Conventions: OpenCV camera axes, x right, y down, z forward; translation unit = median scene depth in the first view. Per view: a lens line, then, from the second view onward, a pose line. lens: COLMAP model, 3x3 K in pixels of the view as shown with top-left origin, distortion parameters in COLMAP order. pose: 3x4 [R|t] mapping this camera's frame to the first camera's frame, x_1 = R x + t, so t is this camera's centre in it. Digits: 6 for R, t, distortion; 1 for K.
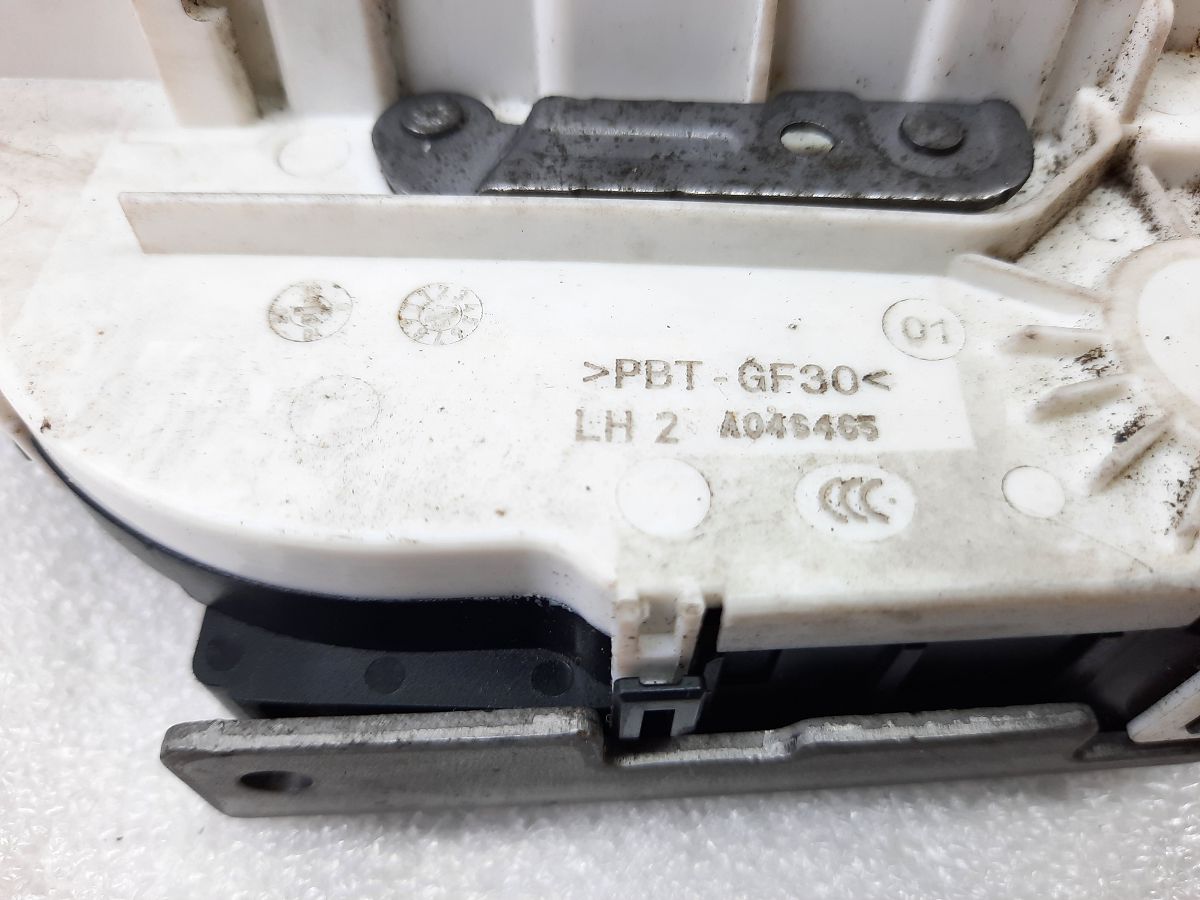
lens RADIAL K [[878.4, 0, 597.5], [0, 878.4, 452.0], [0, 0, 1]] dist [-0.014953, -0.019778]
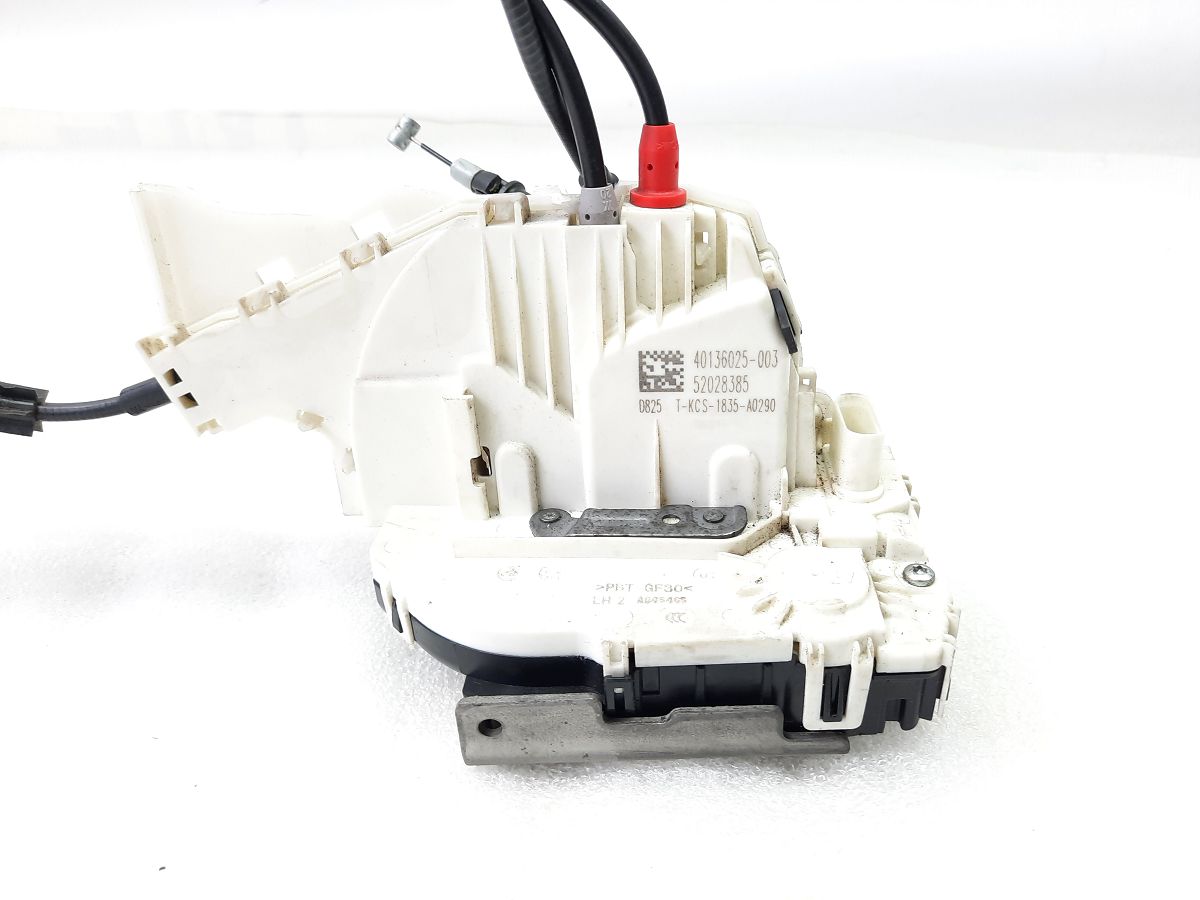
lens RADIAL K [[878.4, 0, 601.2], [0, 878.4, 449.5], [0, 0, 1]] dist [-0.014953, -0.019778]
pose [[0.996705, -0.028568, -0.075917, 0.242064], [-0.009272, 0.889667, -0.456517, 0.861777], [0.080583, 0.455716, 0.886470, -1.928989]]
